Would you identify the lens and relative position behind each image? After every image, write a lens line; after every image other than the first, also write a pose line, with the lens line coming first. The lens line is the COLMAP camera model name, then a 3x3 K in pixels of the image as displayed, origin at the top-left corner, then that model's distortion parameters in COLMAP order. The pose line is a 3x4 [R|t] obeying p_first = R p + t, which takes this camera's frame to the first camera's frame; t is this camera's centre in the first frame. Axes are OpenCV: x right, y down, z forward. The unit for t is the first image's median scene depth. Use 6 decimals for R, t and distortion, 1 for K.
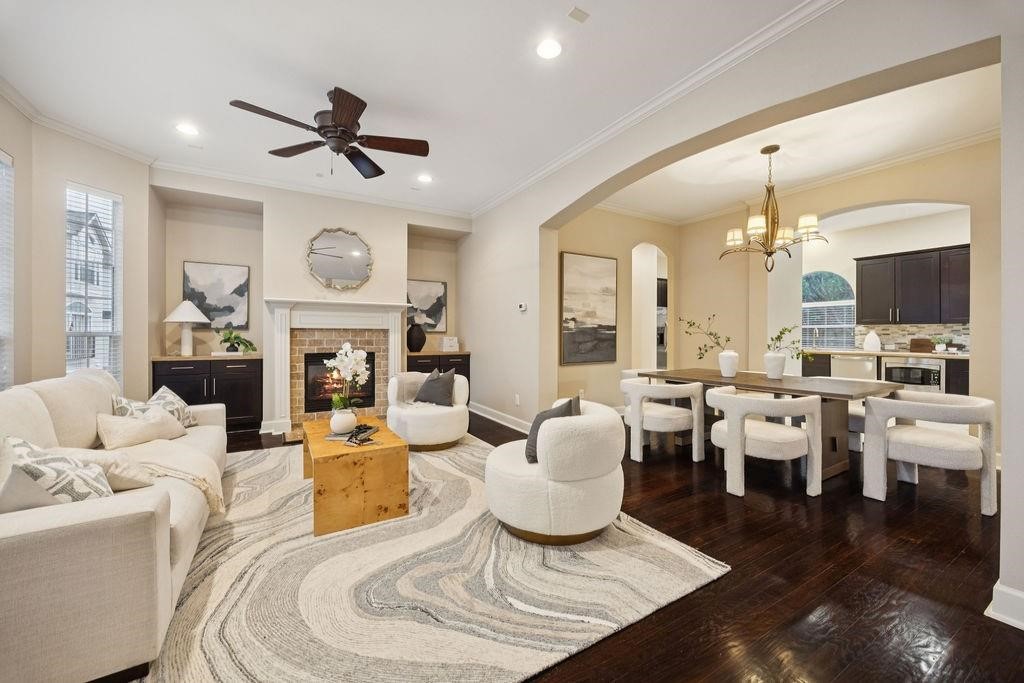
lens RADIAL K [[401.5, 0, 500.9], [0, 401.5, 342.3], [0, 0, 1]] dist [-0.002489, 0.000413]
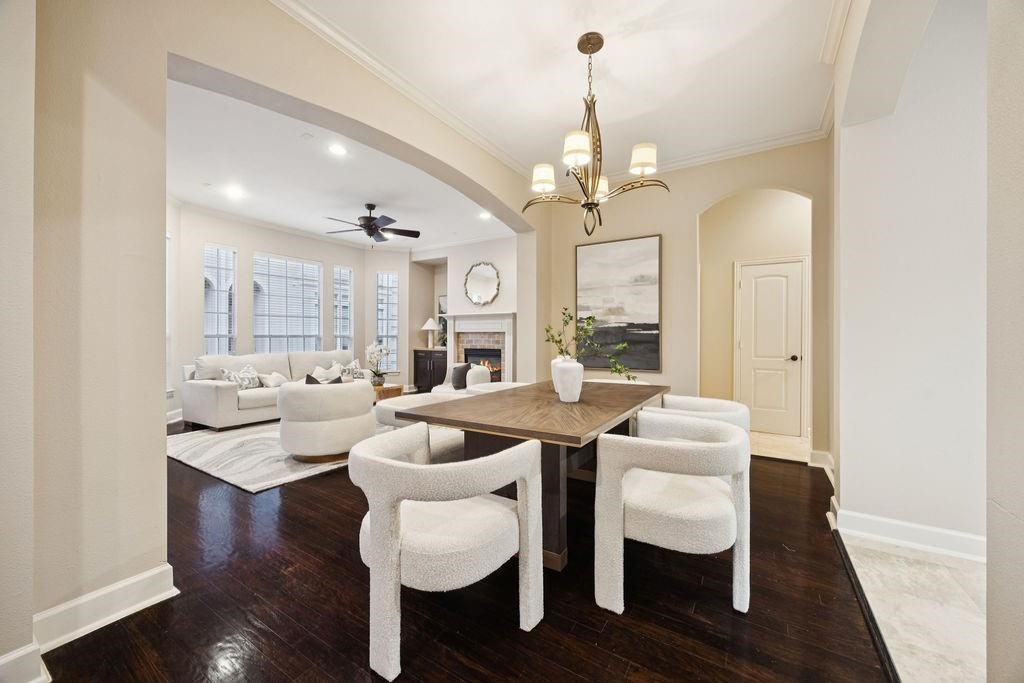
lens RADIAL K [[401.5, 0, 519.9], [0, 401.5, 333.2], [0, 0, 1]] dist [-0.002489, 0.000413]
pose [[0.440592, -0.009992, -0.897652, 1.245886], [-0.019242, 0.999603, -0.020572, -0.004362], [0.897501, 0.026336, 0.440225, 0.647561]]
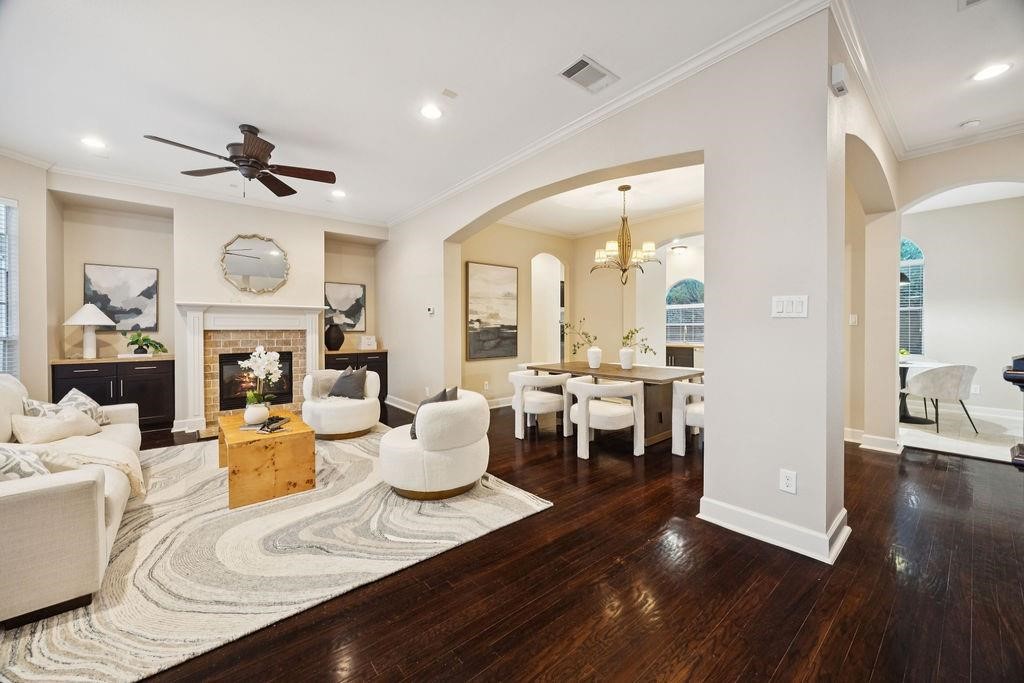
lens RADIAL K [[401.5, 0, 508.2], [0, 401.5, 336.2], [0, 0, 1]] dist [-0.002489, 0.000413]
pose [[0.985584, -0.007902, 0.169000, 0.097379], [0.007777, 0.999969, 0.001403, -0.018241], [-0.169006, -0.000069, 0.985615, -0.198997]]
